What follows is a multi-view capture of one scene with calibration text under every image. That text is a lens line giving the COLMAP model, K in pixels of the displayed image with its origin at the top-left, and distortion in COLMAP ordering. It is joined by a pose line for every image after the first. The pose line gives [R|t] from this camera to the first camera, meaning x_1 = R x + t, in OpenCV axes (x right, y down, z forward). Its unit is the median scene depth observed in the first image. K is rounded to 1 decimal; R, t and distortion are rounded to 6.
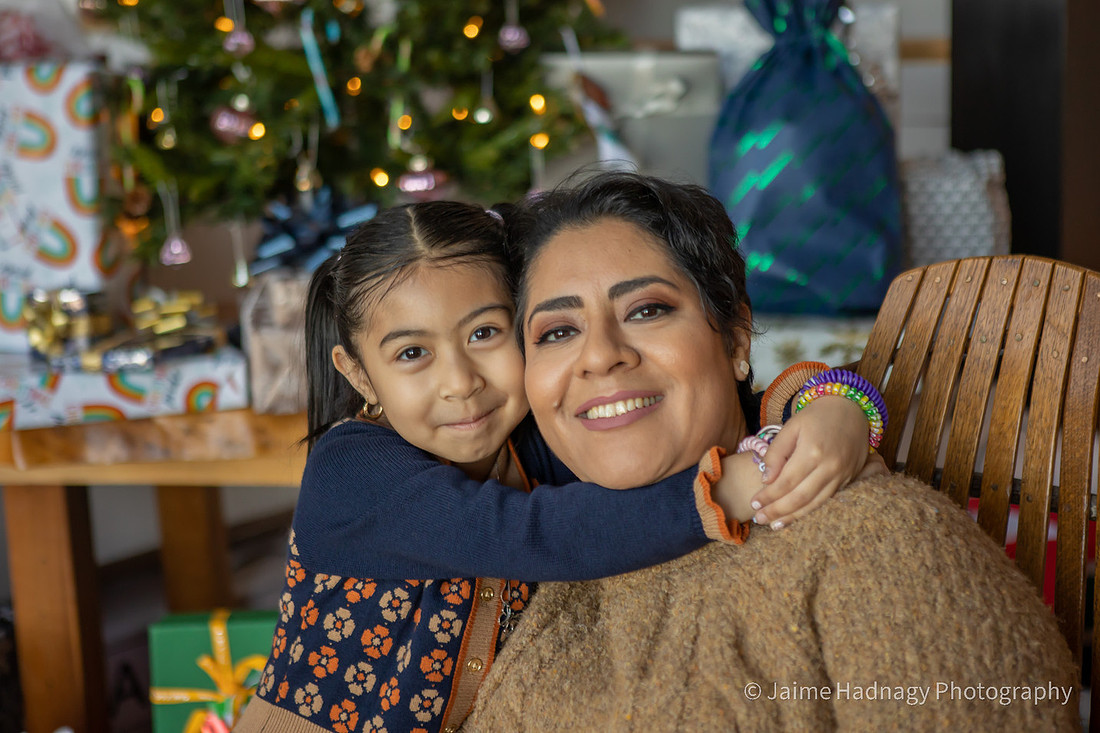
lens RADIAL K [[2107.3, 0, 551.6], [0, 2107.3, 383.5], [0, 0, 1]] dist [0.162505, -0.008820]
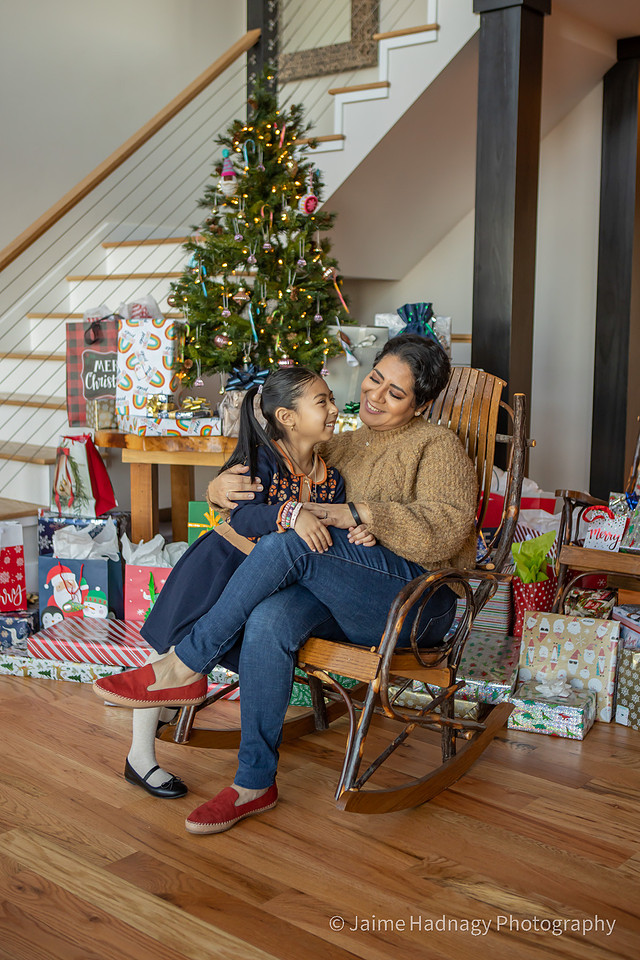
lens RADIAL K [[1124.4, 0, 318.7], [0, 1124.4, 467.6], [0, 0, 1]] dist [-0.036033, -0.029626]
pose [[0.998419, 0.054728, 0.012824, -0.026497], [-0.053529, 0.995340, -0.080208, 0.169623], [-0.017154, 0.079395, 0.996696, -0.536137]]
